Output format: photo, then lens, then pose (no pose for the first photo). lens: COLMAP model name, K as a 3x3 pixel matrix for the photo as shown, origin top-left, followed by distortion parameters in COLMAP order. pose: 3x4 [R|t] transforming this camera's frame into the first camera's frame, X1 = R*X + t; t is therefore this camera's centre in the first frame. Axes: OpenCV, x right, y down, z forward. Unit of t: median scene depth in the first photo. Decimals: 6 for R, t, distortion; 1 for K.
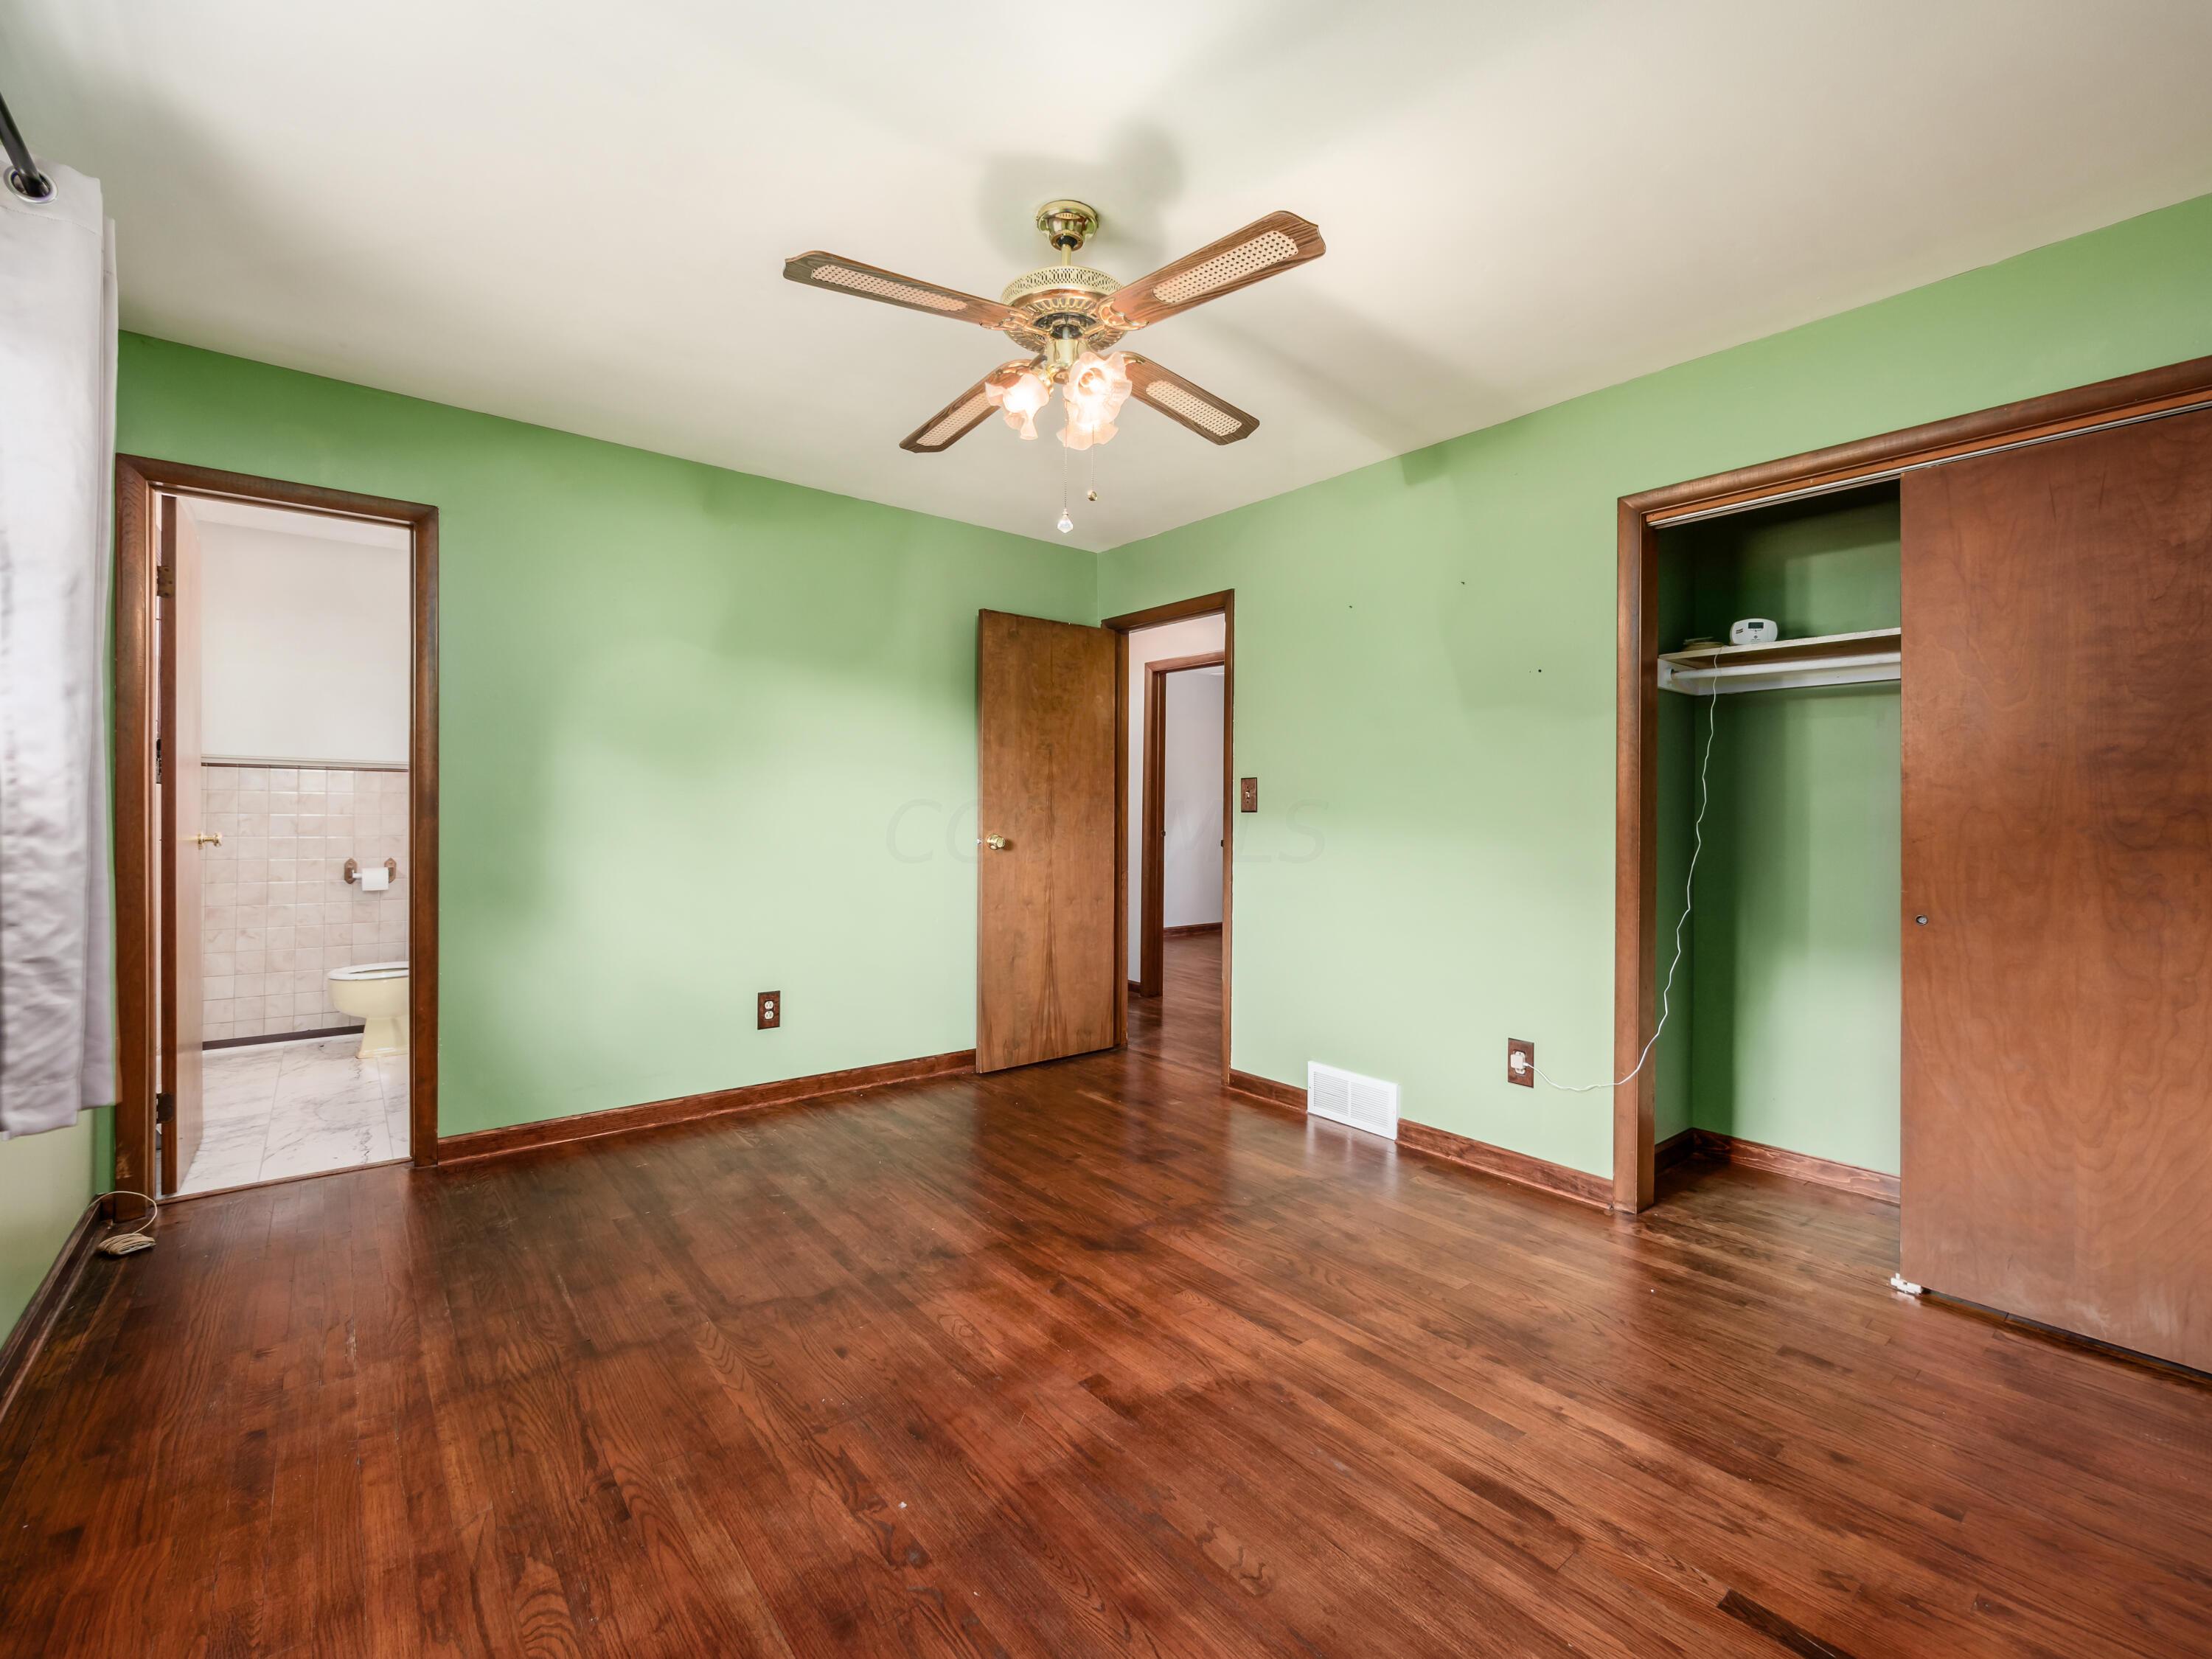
lens RADIAL K [[963.1, 0, 1096.6], [0, 963.1, 816.6], [0, 0, 1]] dist [-0.000034, -0.000749]
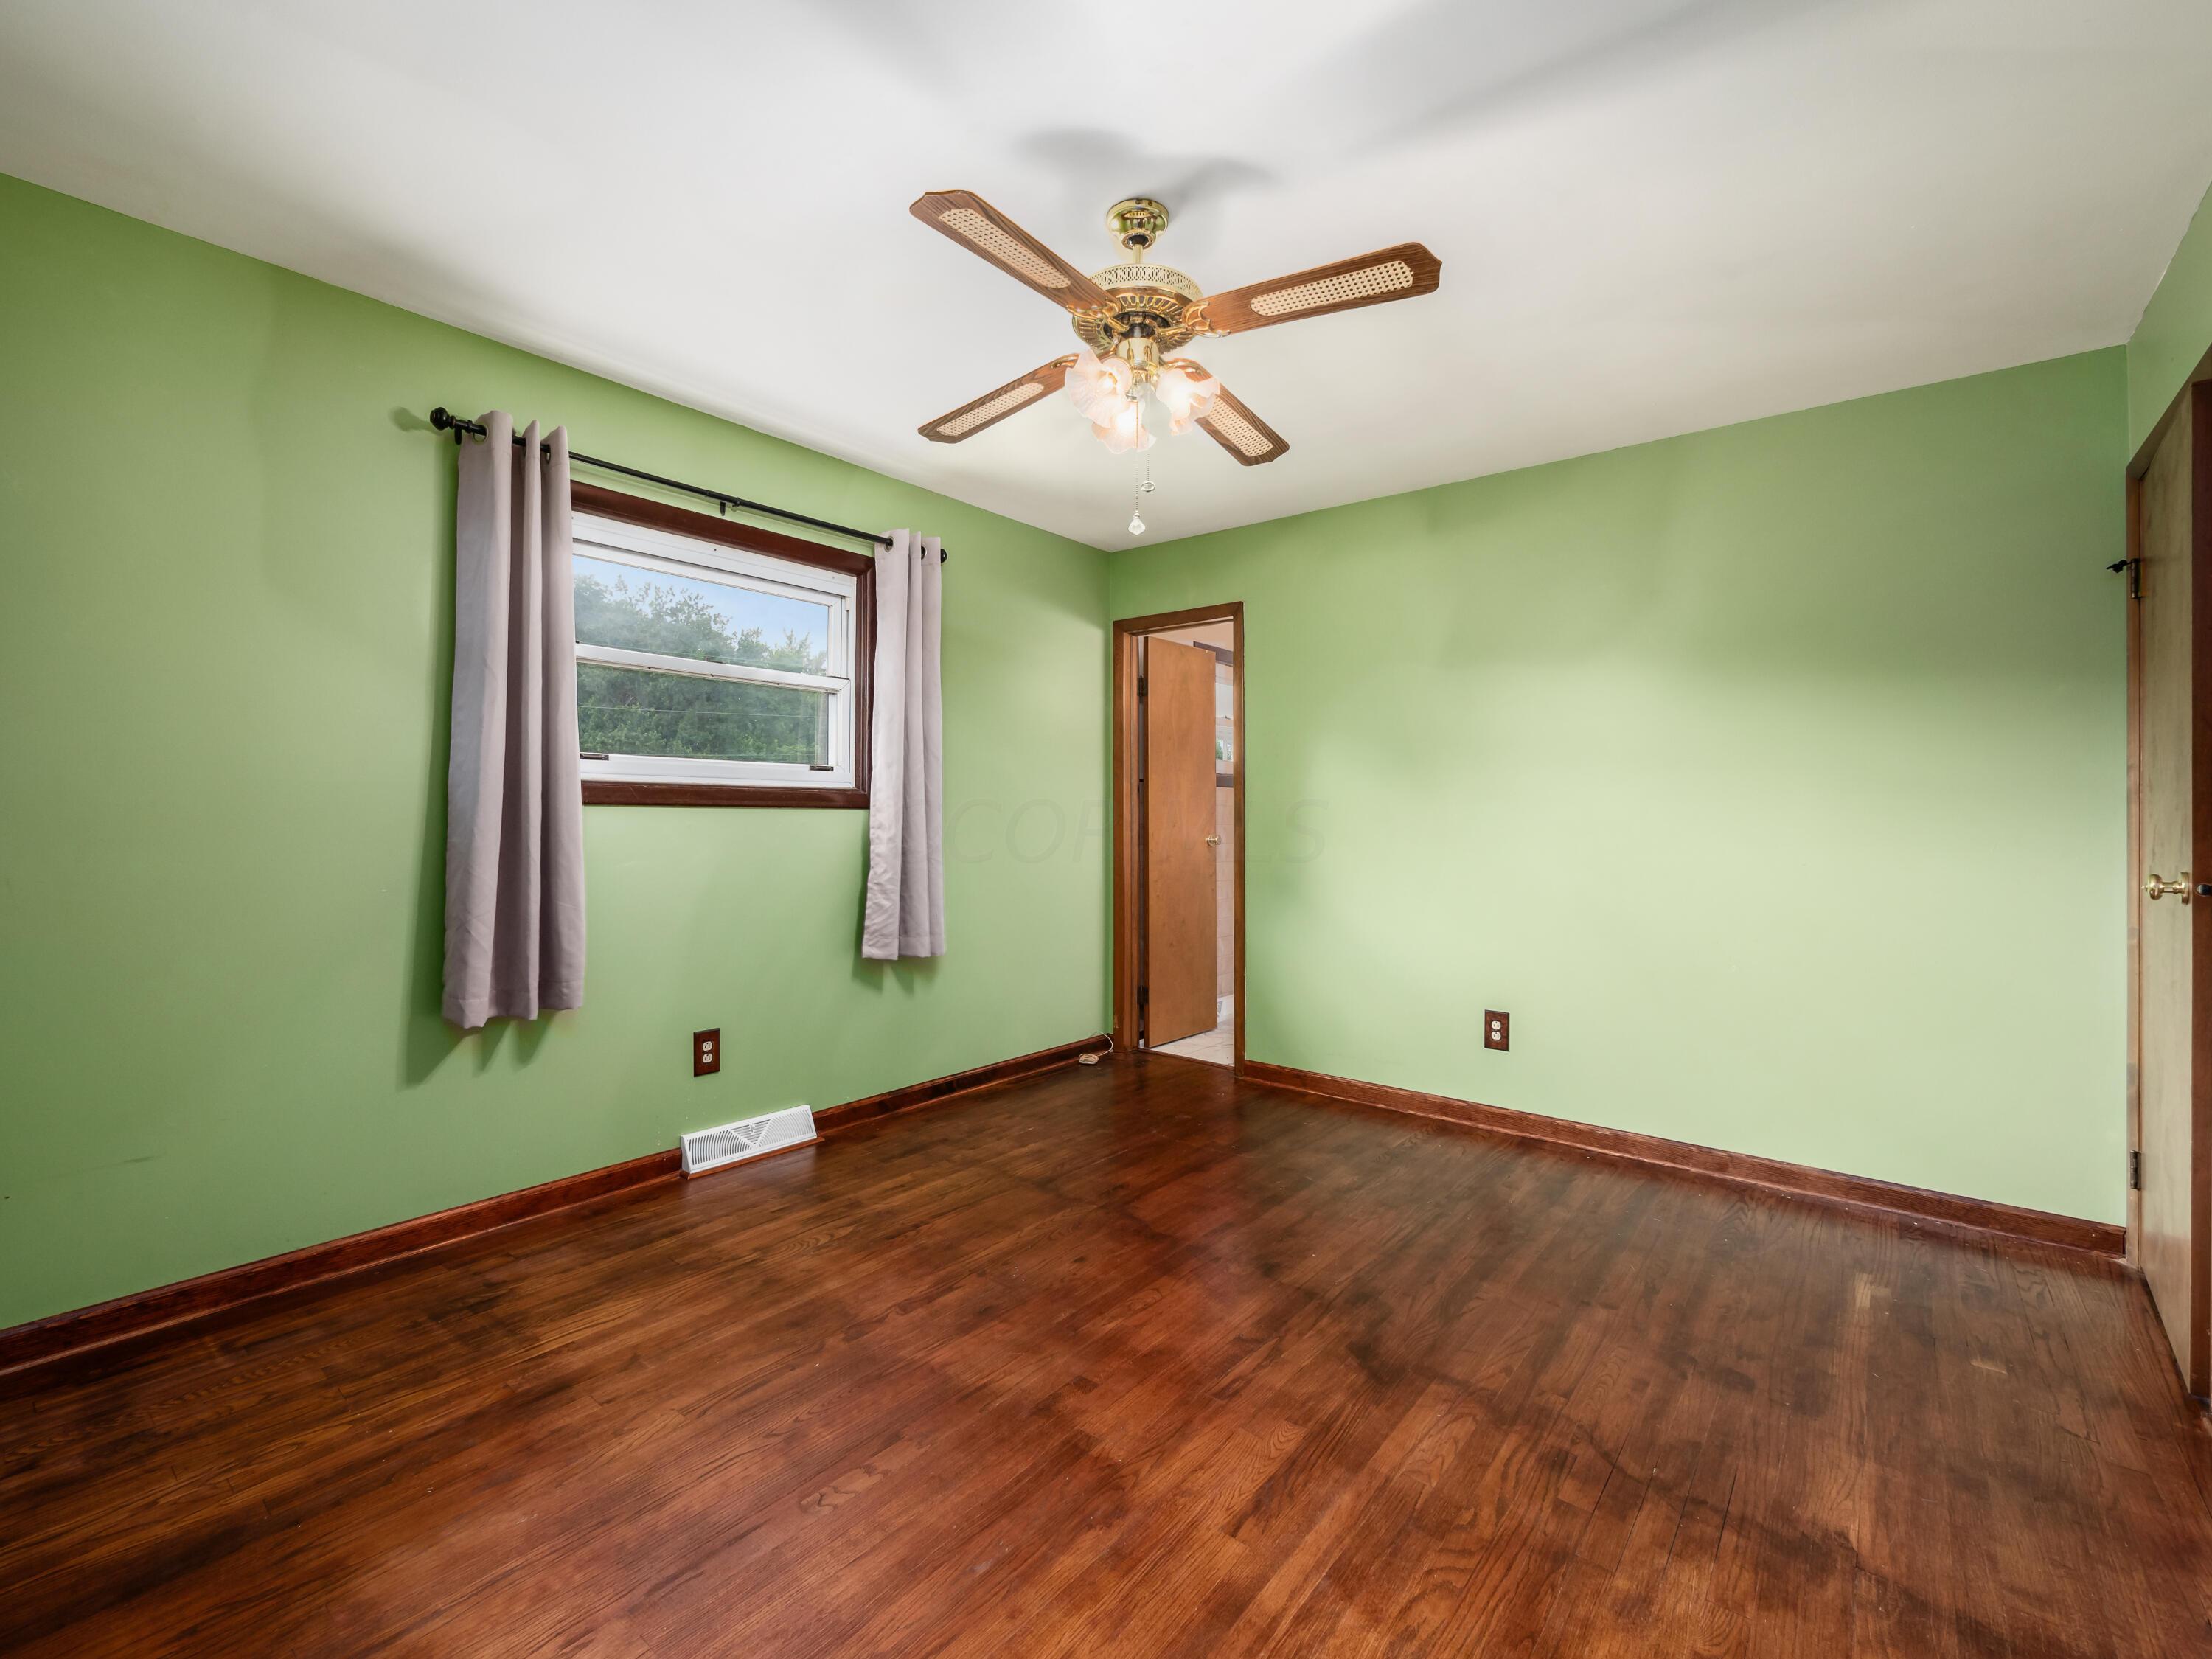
lens RADIAL K [[963.1, 0, 1097.4], [0, 963.1, 827.2], [0, 0, 1]] dist [-0.000034, -0.000749]
pose [[0.207176, -0.000316, -0.978304, 0.820438], [-0.008812, 0.999959, -0.002189, 0.009631], [0.978264, 0.009074, 0.207165, 0.672175]]
